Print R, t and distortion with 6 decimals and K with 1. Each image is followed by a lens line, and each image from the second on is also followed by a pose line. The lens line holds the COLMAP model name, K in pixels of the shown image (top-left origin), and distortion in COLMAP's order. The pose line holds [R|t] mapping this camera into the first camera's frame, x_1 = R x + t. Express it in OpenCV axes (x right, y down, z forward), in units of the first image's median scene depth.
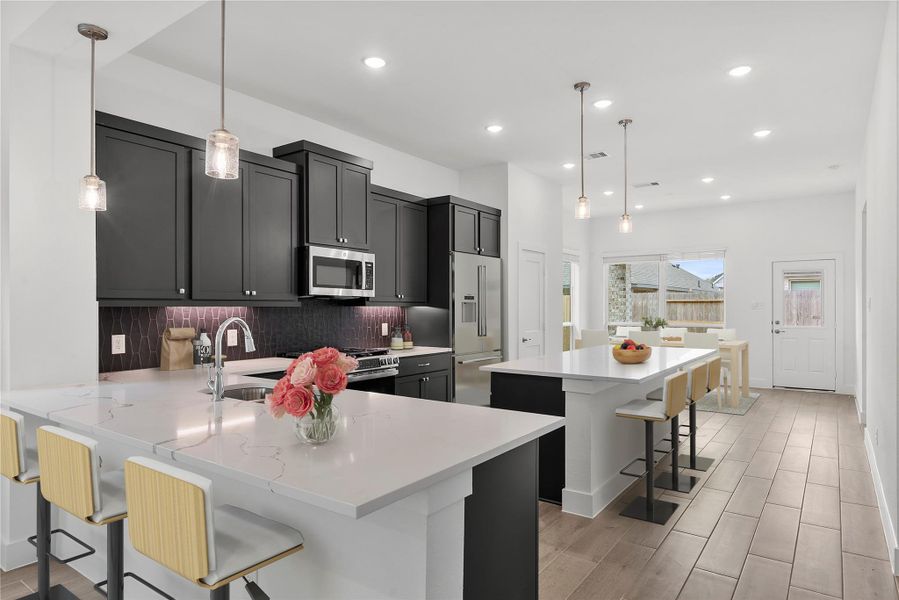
lens RADIAL K [[525.9, 0, 445.3], [0, 525.9, 303.5], [0, 0, 1]] dist [-0.001594, -0.000098]
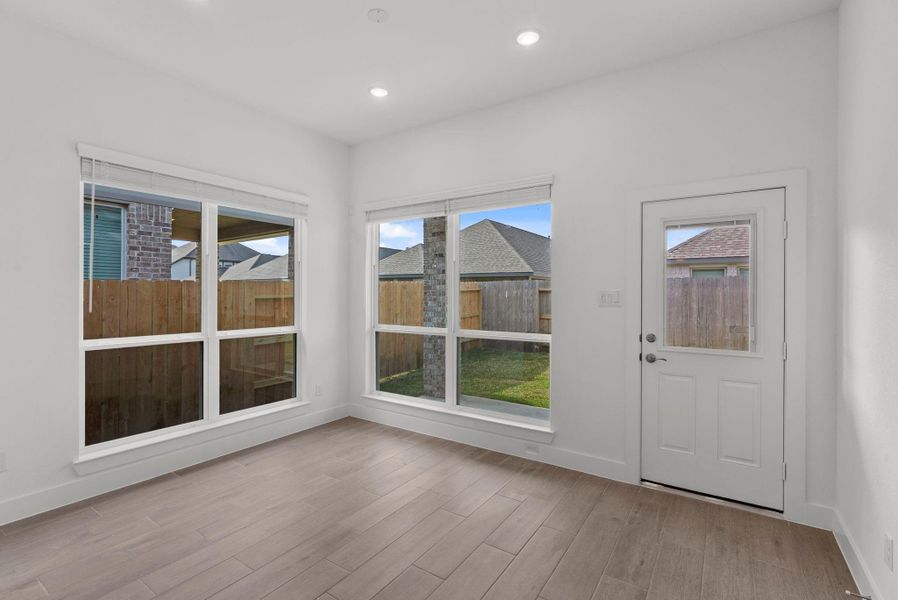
lens RADIAL K [[411.9, 0, 449.5], [0, 411.9, 294.0], [0, 0, 1]] dist [0.002270, 0.000426]
pose [[0.999008, 0.008158, 0.043783, 0.463479], [-0.008325, 0.999959, 0.003653, -0.000925], [-0.043751, -0.004014, 0.999034, 0.685599]]
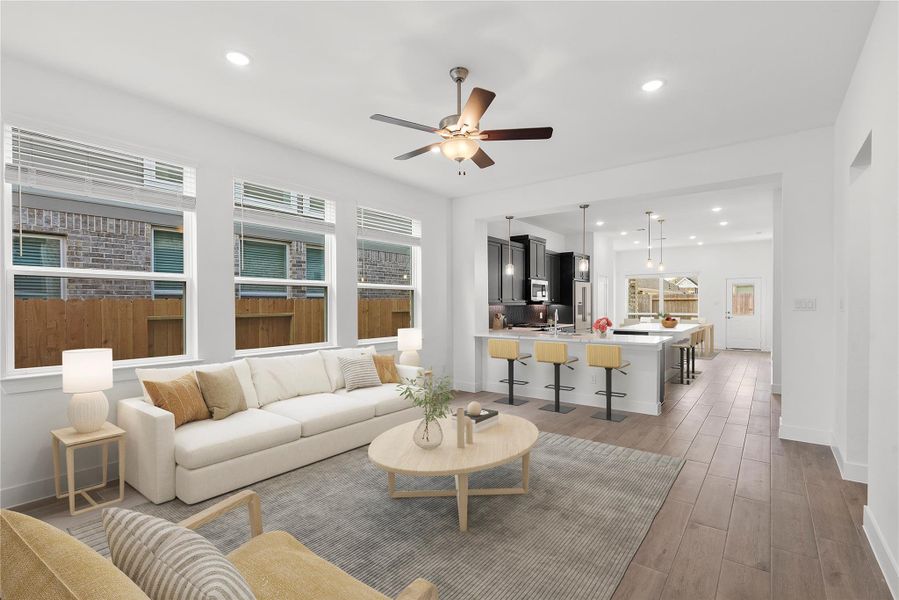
lens RADIAL K [[413.7, 0, 449.1], [0, 413.7, 308.2], [0, 0, 1]] dist [-0.004910, 0.000715]
pose [[0.999658, -0.006479, -0.025345, -0.296668], [0.006796, 0.999900, 0.012416, -0.002563], [0.025262, -0.012584, 0.999602, -0.446715]]
